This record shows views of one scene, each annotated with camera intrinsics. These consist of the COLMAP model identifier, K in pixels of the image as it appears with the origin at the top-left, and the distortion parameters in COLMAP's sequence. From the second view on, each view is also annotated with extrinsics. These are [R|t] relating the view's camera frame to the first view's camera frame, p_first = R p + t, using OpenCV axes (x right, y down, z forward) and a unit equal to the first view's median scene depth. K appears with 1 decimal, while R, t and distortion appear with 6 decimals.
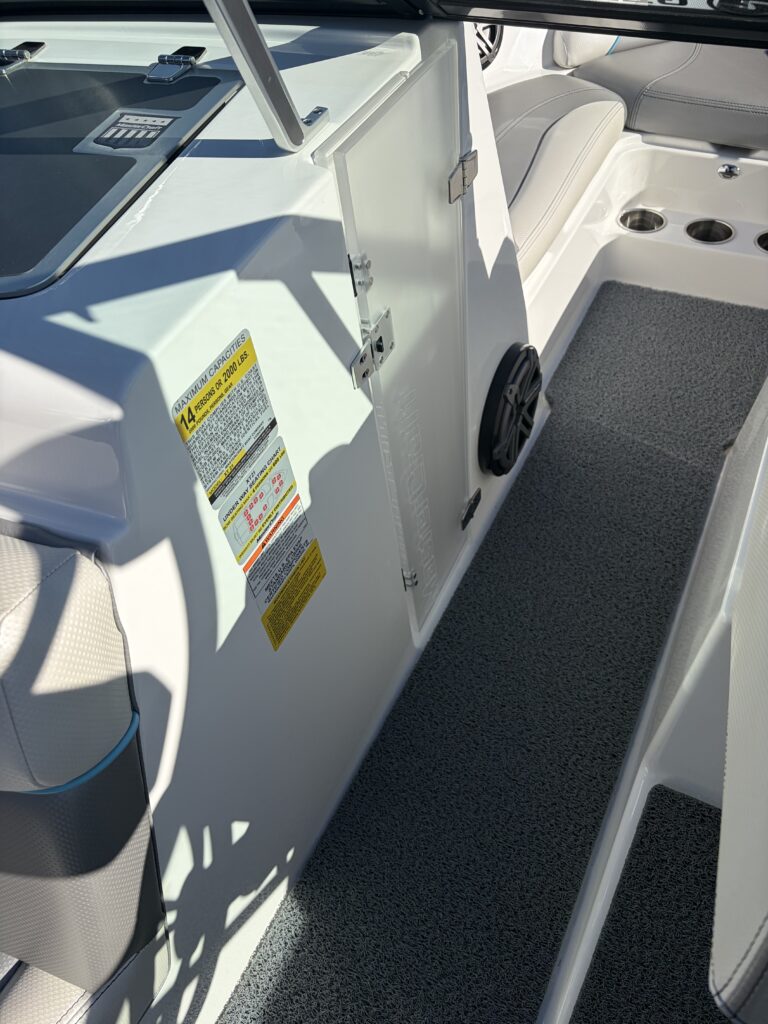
lens RADIAL K [[784.9, 0, 384.0], [0, 784.9, 512.0], [0, 0, 1]] dist [0.036095, -0.048837]
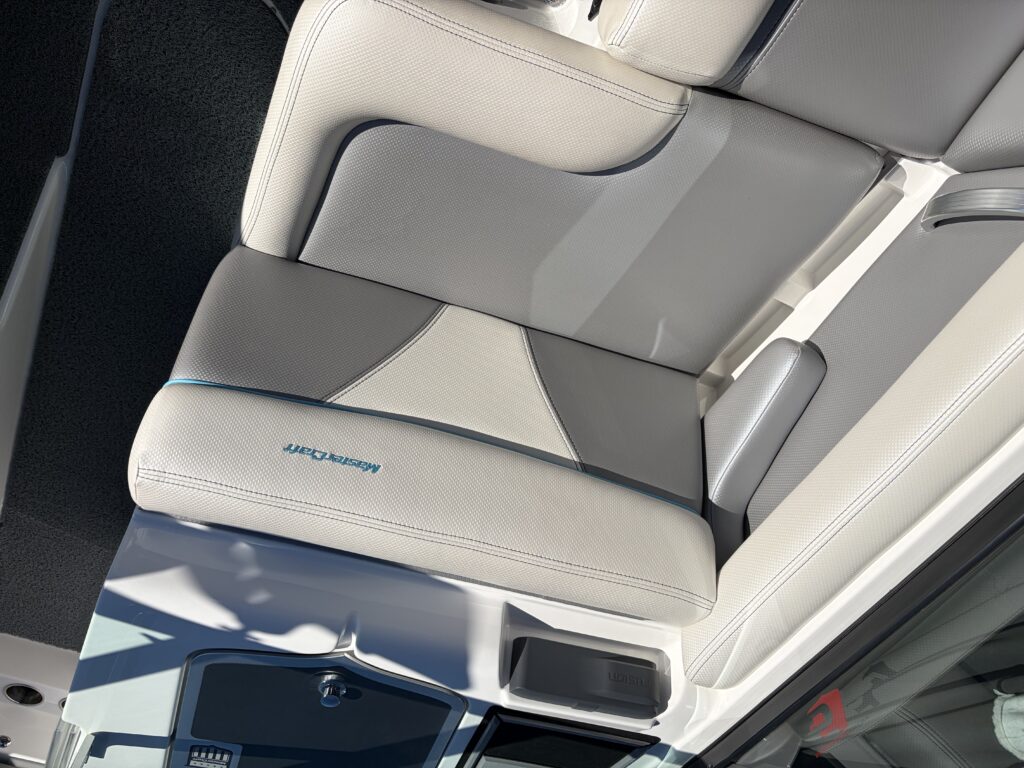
lens RADIAL K [[780.4, 0, 512.0], [0, 780.4, 389.0], [0, 0, 1]] dist [0.011775, -0.006317]
pose [[-0.998331, -0.039662, 0.041977, -0.504329], [0.042758, -0.996218, 0.075639, 0.088331], [0.038818, 0.077308, 0.996251, -0.322446]]
